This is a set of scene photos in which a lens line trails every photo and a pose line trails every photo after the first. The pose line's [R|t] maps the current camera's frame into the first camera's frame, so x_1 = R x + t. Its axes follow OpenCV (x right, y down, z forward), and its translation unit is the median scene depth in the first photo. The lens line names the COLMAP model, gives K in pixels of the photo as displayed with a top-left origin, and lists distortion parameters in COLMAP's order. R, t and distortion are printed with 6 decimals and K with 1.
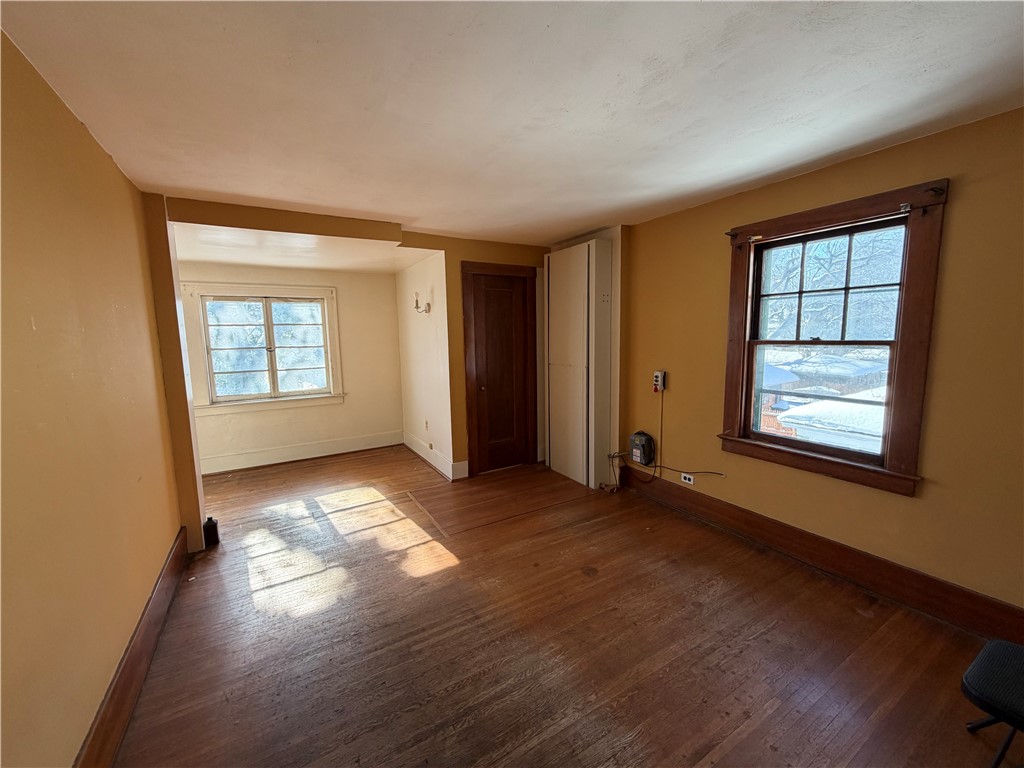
lens RADIAL K [[409.5, 0, 517.9], [0, 409.5, 381.4], [0, 0, 1]] dist [-0.001947, -0.000221]
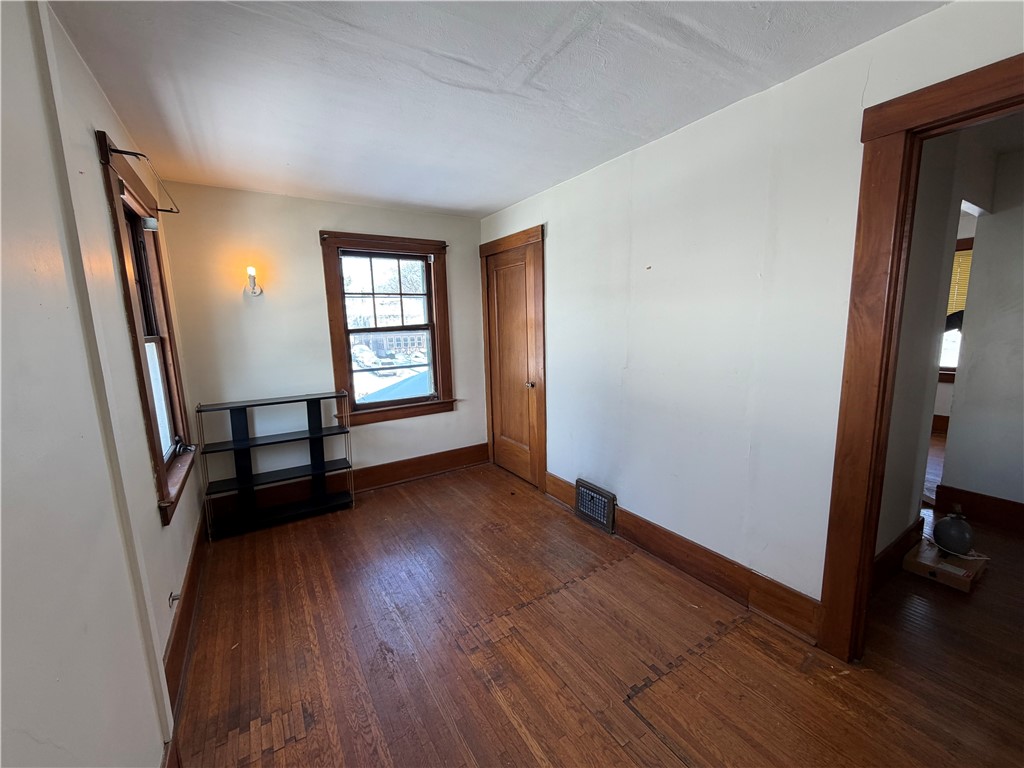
lens RADIAL K [[409.5, 0, 512.7], [0, 409.5, 383.1], [0, 0, 1]] dist [-0.001947, -0.000221]
pose [[-0.018966, -0.131888, 0.991083, -0.739746], [0.147732, 0.980011, 0.133242, -0.041251], [-0.988846, 0.148941, 0.000897, 0.608883]]
